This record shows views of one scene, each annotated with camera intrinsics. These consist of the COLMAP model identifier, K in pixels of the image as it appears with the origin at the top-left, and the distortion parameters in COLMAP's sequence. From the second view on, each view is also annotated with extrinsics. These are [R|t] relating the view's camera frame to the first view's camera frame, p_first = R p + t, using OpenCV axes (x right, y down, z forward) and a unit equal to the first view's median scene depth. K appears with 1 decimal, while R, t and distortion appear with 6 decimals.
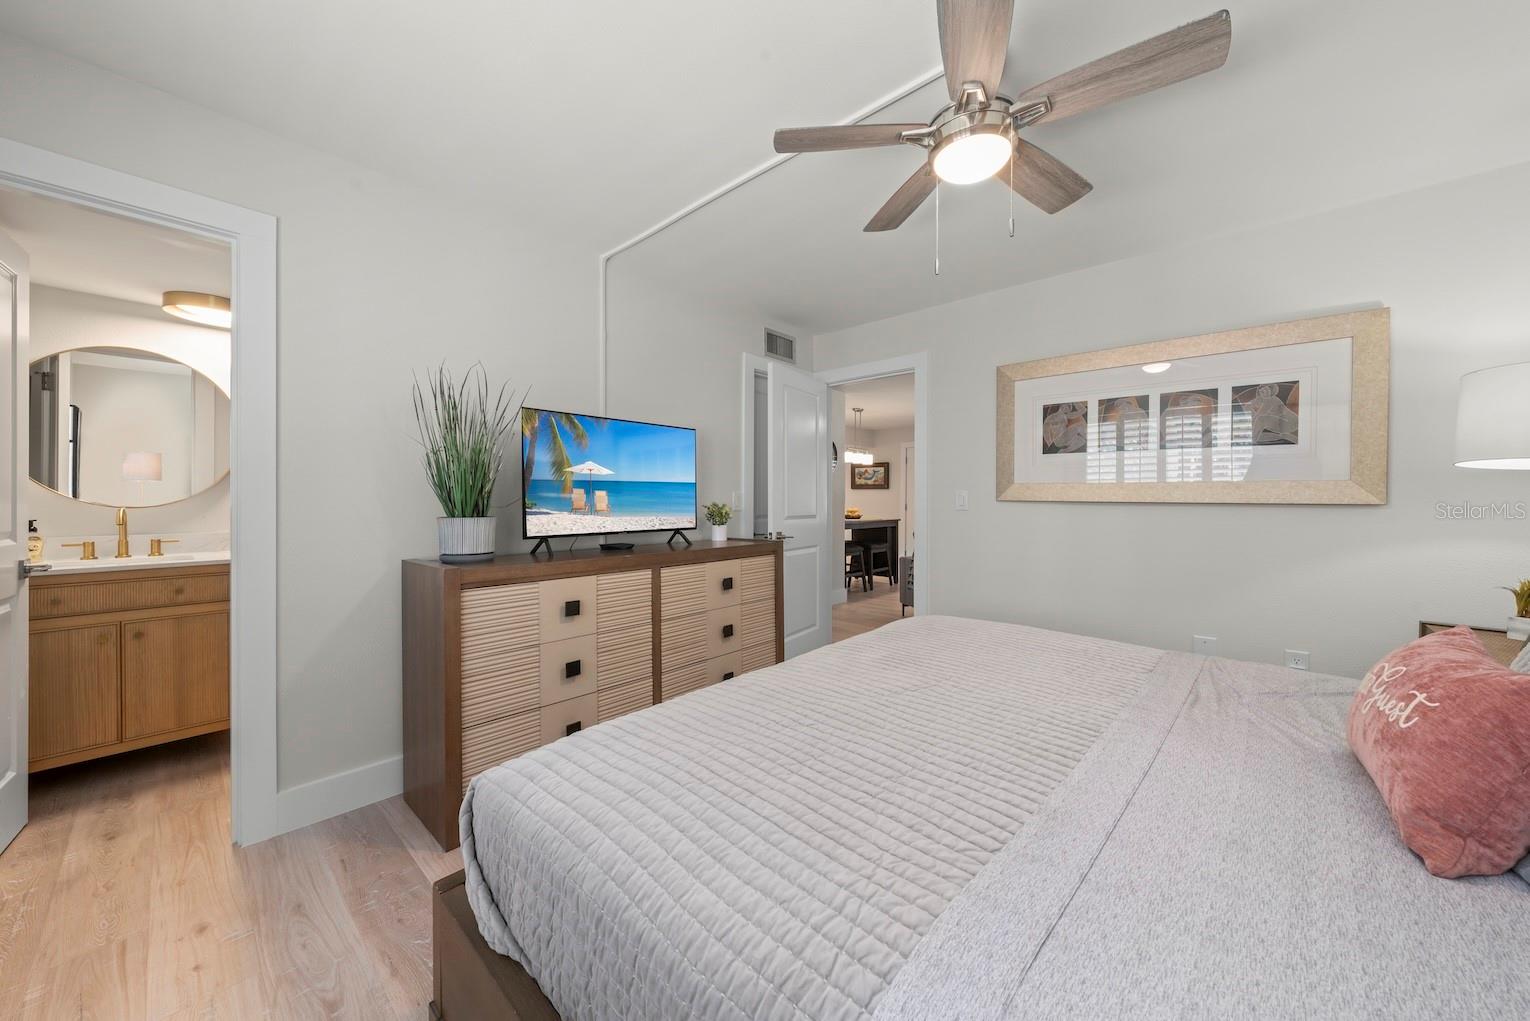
lens RADIAL K [[554.8, 0, 733.4], [0, 554.8, 503.7], [0, 0, 1]] dist [-0.000420, -0.000092]
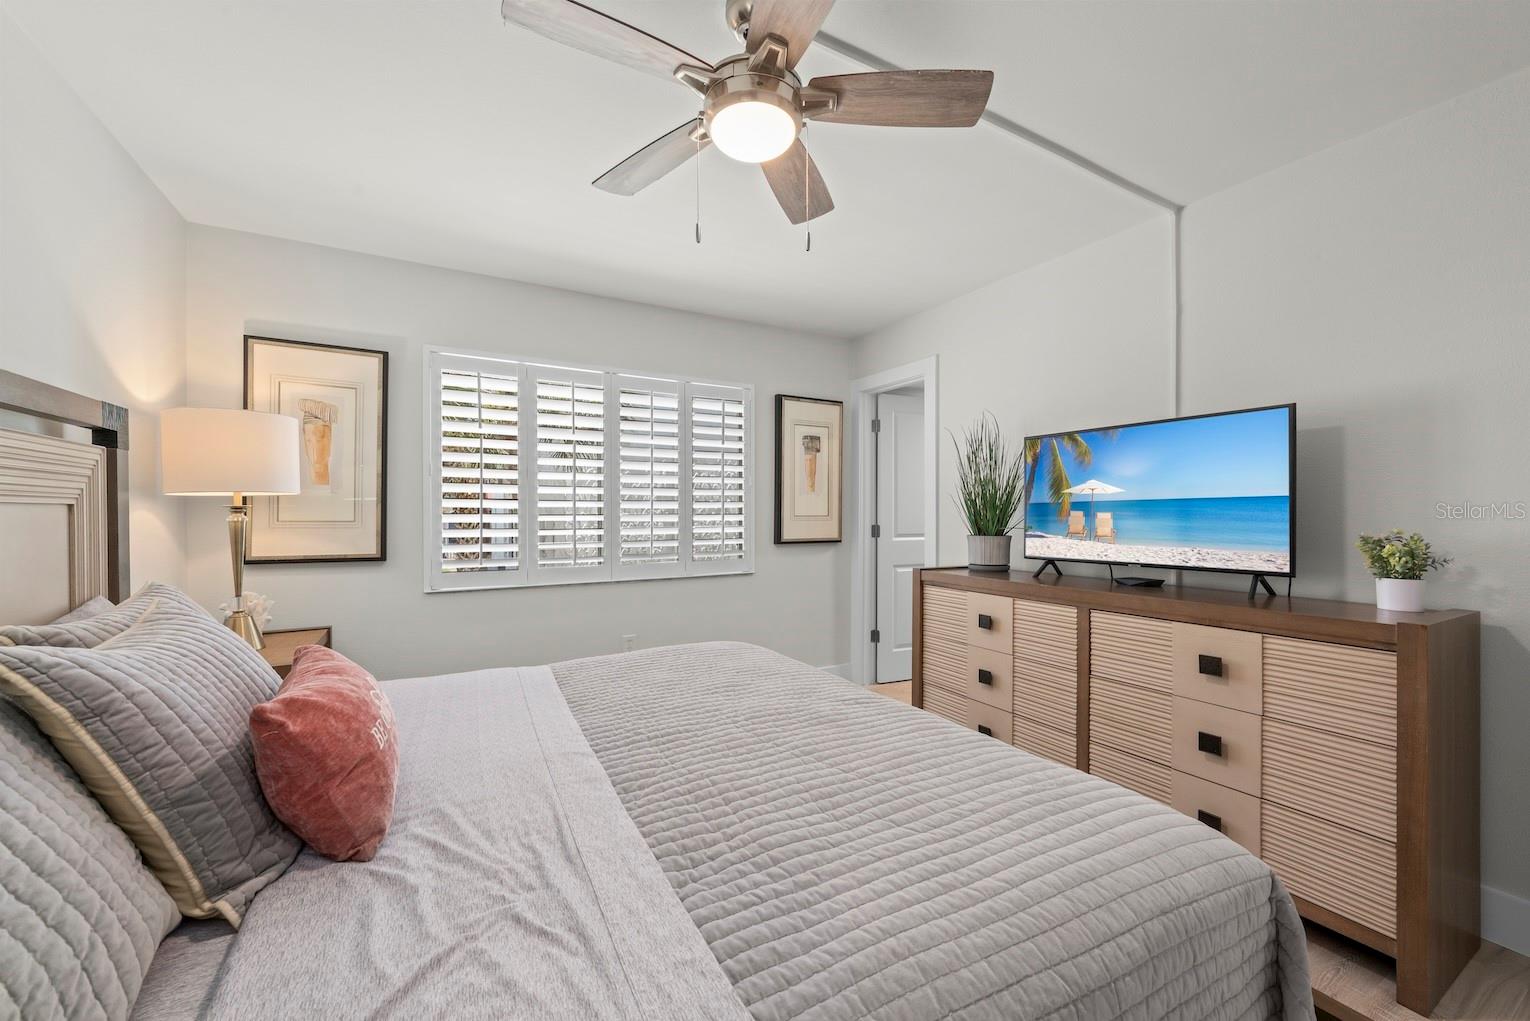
lens RADIAL K [[578.6, 0, 767.3], [0, 578.6, 515.5], [0, 0, 1]] dist [0.001756, 0.000061]
pose [[-0.287460, 0.003280, -0.957787, 0.795567], [-0.004984, 0.999975, 0.004921, -0.021828], [0.957780, 0.006188, -0.287437, 0.778918]]
